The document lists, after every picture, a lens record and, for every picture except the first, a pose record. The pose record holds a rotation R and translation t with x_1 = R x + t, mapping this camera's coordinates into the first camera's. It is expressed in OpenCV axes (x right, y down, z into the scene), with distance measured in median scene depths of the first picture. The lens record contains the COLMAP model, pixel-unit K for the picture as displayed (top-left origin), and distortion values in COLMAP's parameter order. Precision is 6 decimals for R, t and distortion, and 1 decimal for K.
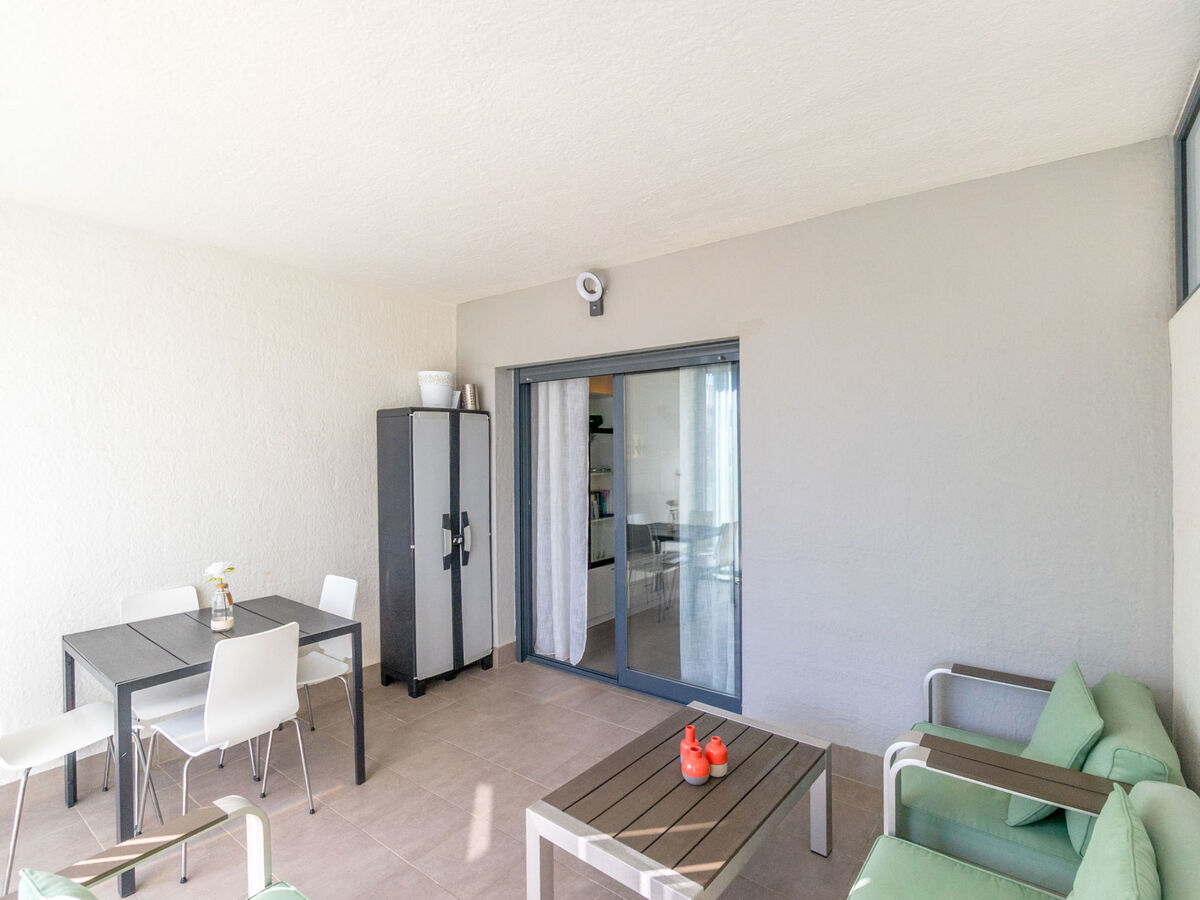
lens RADIAL K [[599.8, 0, 607.8], [0, 599.8, 450.2], [0, 0, 1]] dist [0.002918, 0.000742]
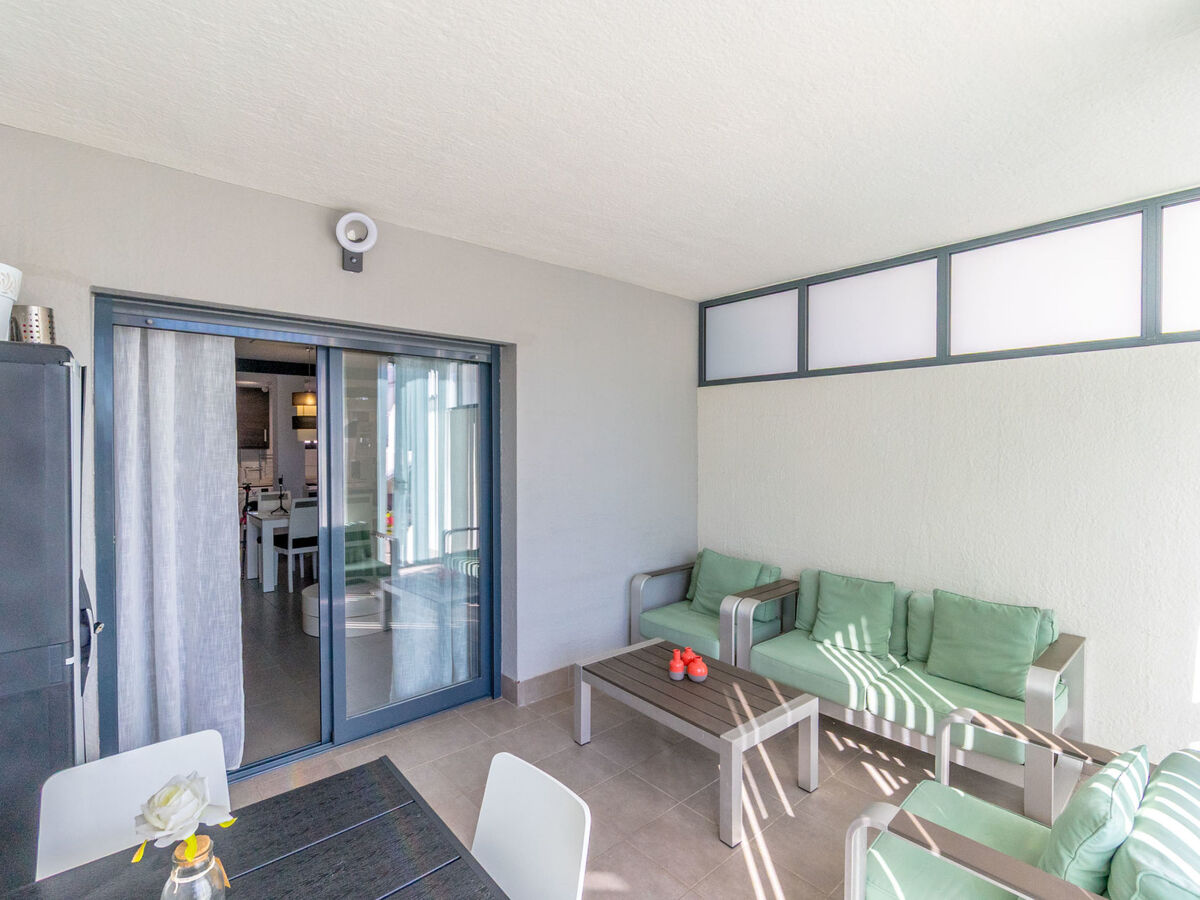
lens RADIAL K [[585.2, 0, 604.3], [0, 585.2, 449.5], [0, 0, 1]] dist [-0.012205, -0.000191]
pose [[0.194146, -0.003840, 0.980965, -0.671934], [0.005094, 0.999983, 0.002906, 0.003316], [-0.980959, 0.004433, 0.194163, 0.522209]]
